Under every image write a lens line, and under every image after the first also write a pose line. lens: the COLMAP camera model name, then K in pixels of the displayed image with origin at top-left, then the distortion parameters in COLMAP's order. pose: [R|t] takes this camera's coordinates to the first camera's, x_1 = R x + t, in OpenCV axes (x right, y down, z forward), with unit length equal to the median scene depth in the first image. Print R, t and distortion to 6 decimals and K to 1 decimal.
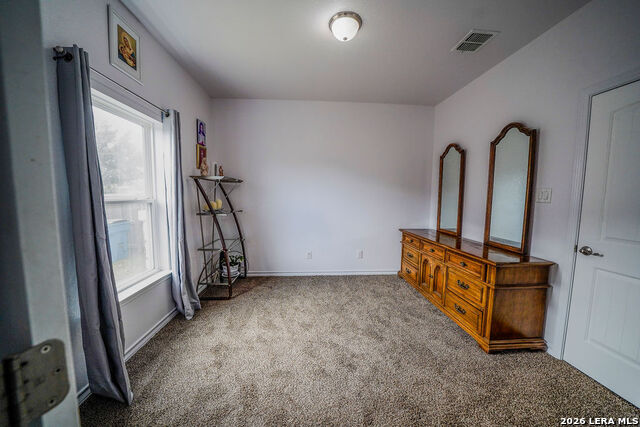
lens RADIAL K [[224.5, 0, 316.0], [0, 224.5, 215.4], [0, 0, 1]] dist [0.000985, 0.000247]
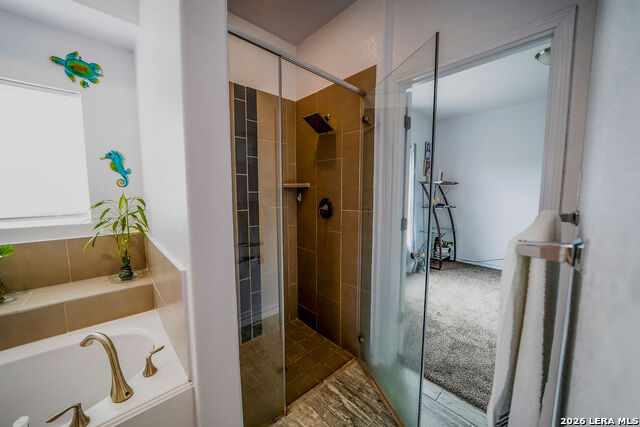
lens RADIAL K [[236.6, 0, 315.8], [0, 236.6, 215.7], [0, 0, 1]] dist [-0.023883, -0.000134]
pose [[0.633851, 0.066170, -0.770619, 0.203546], [-0.065309, 0.997354, 0.031920, 0.040666], [0.770693, 0.030096, 0.636496, -0.470743]]
